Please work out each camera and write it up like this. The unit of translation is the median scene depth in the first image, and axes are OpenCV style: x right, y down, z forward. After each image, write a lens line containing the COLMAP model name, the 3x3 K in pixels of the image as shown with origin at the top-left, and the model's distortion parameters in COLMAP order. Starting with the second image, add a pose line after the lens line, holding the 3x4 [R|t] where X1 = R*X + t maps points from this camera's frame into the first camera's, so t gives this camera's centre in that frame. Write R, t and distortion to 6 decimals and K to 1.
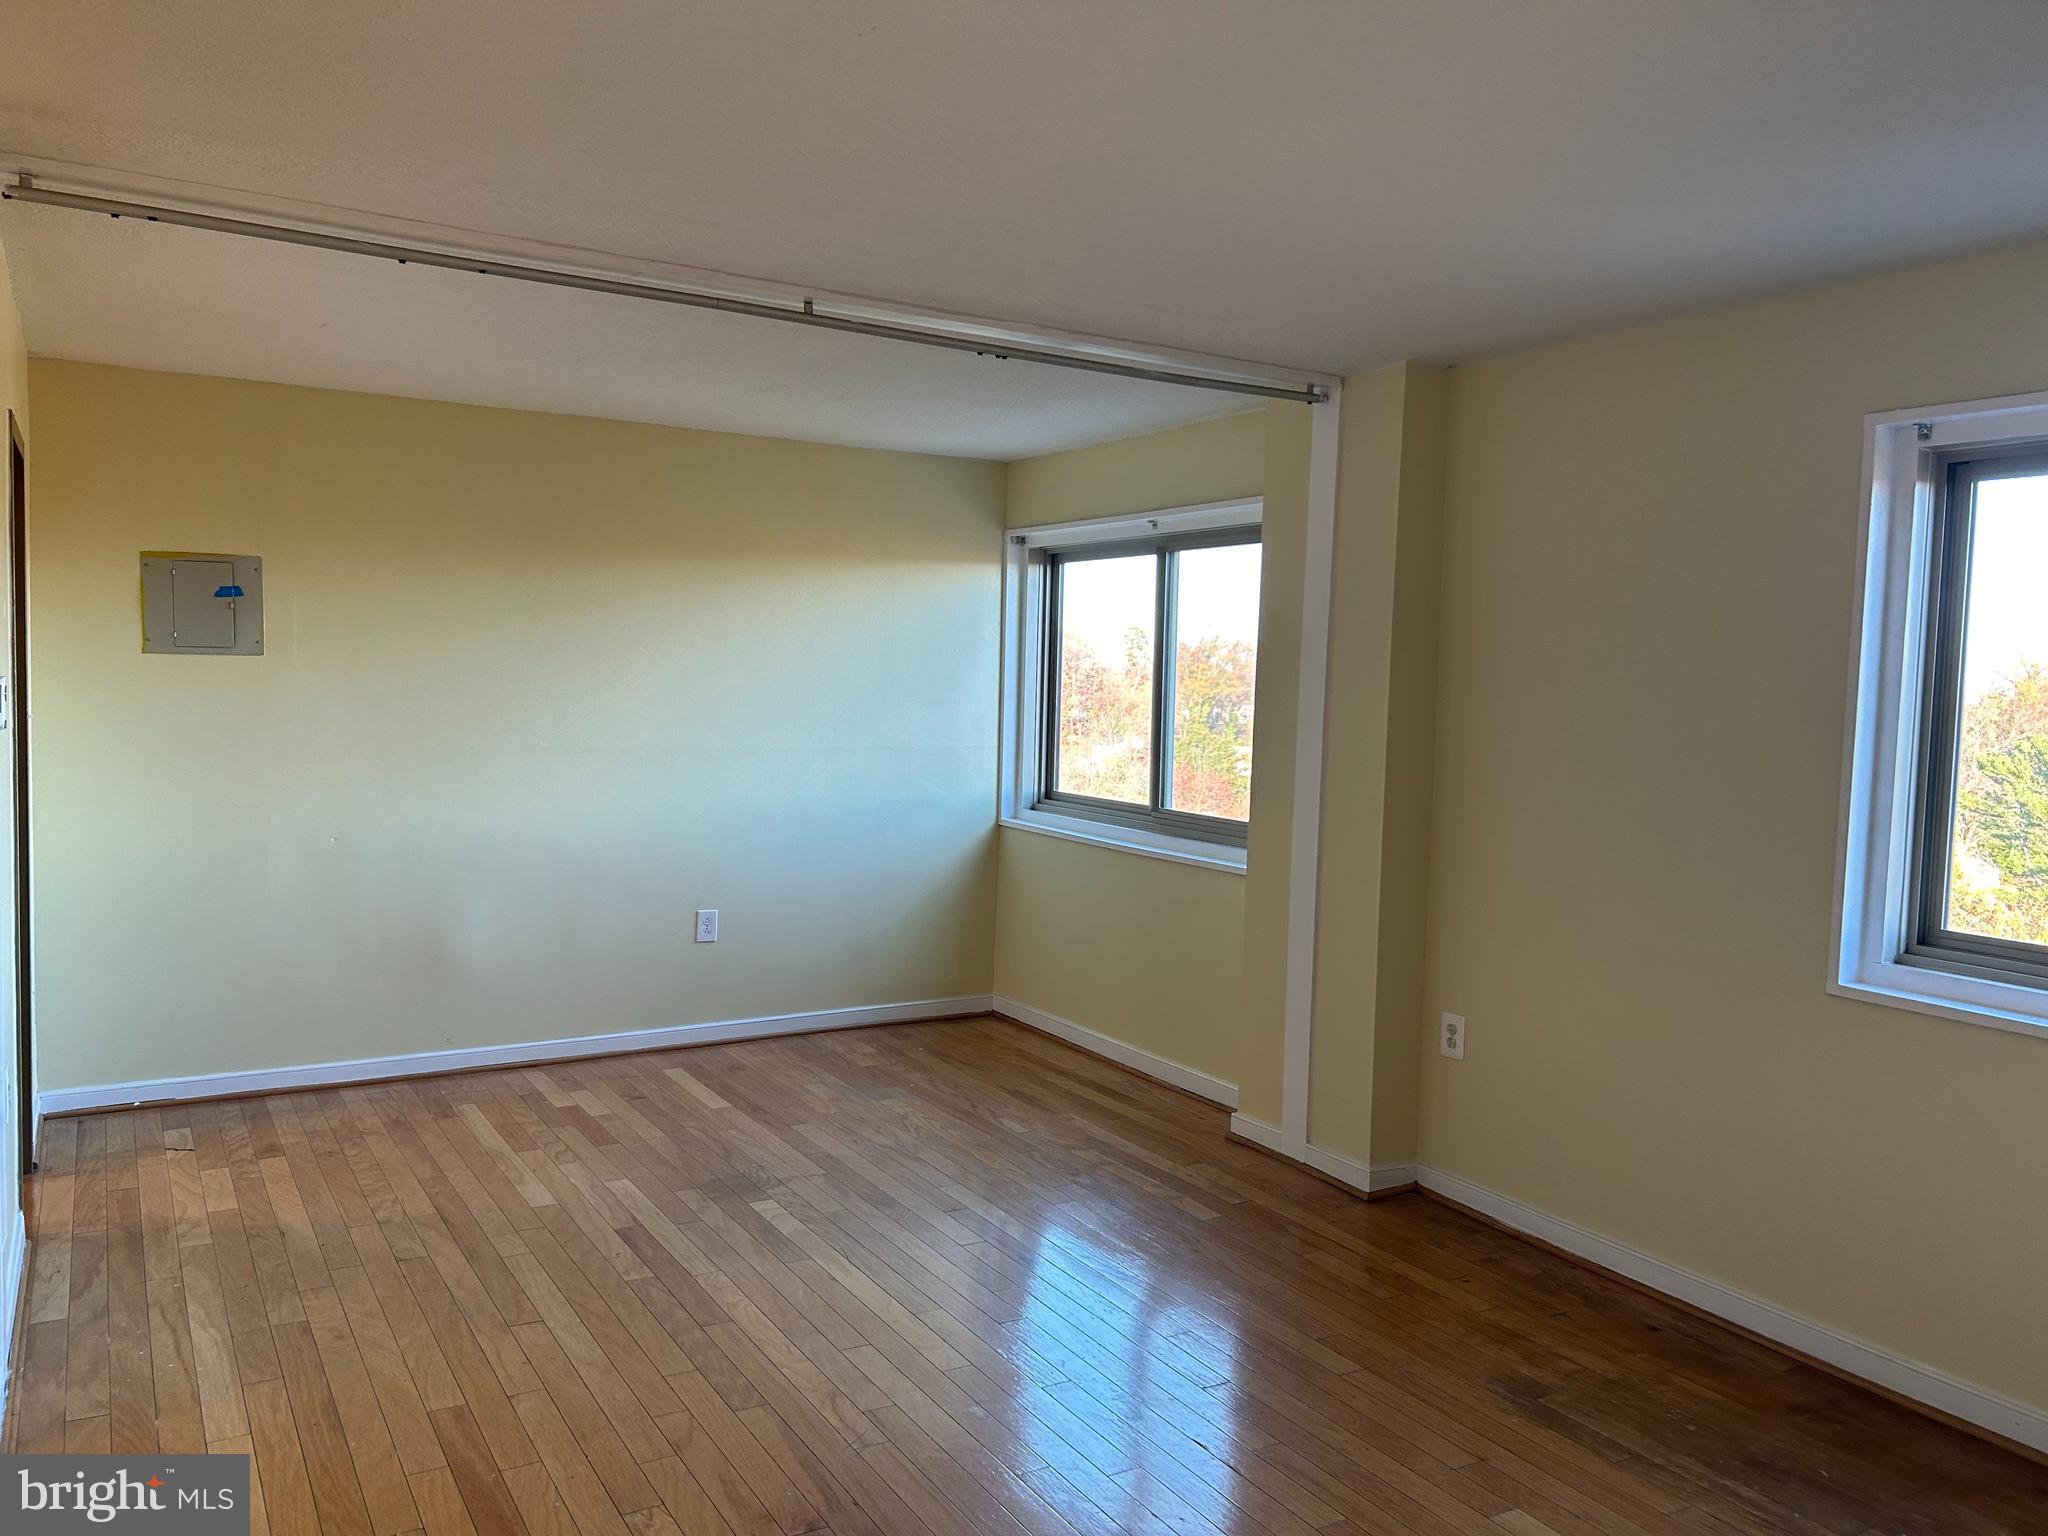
lens RADIAL K [[1541.3, 0, 1012.6], [0, 1541.3, 770.7], [0, 0, 1]] dist [0.066572, -0.073695]
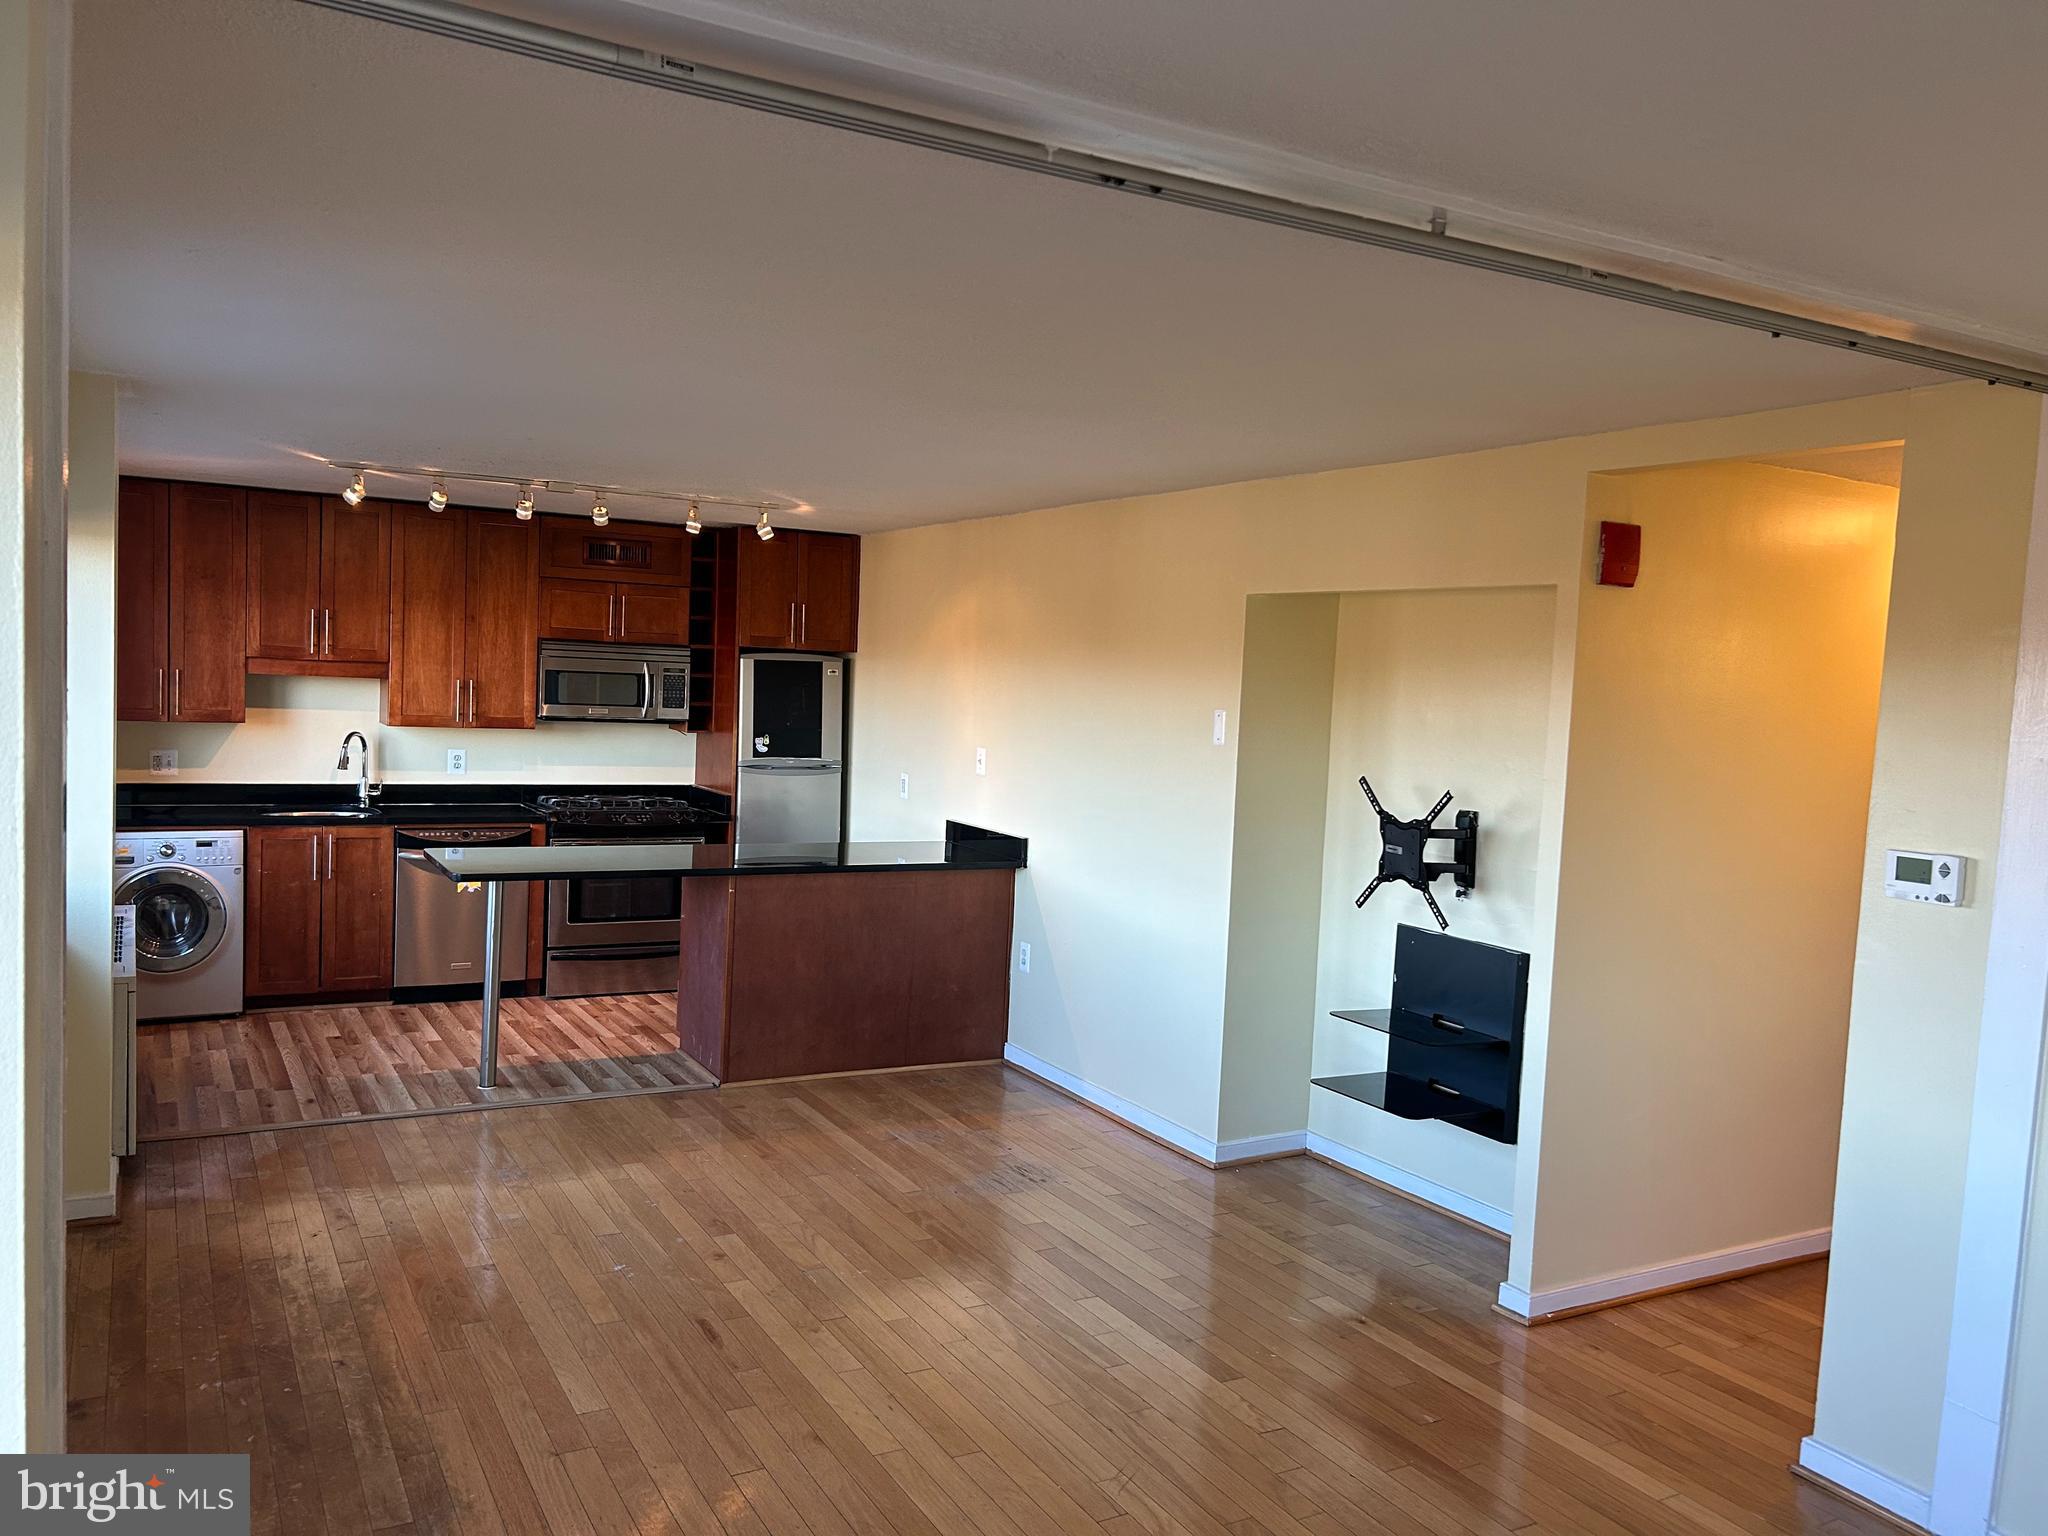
lens RADIAL K [[1541.3, 0, 1020.7], [0, 1541.3, 778.8], [0, 0, 1]] dist [0.066572, -0.073695]
pose [[-0.996653, -0.080814, 0.012336, 0.000021], [-0.078490, 0.988140, 0.131978, -0.134323], [-0.022855, 0.130568, -0.991176, 1.353329]]
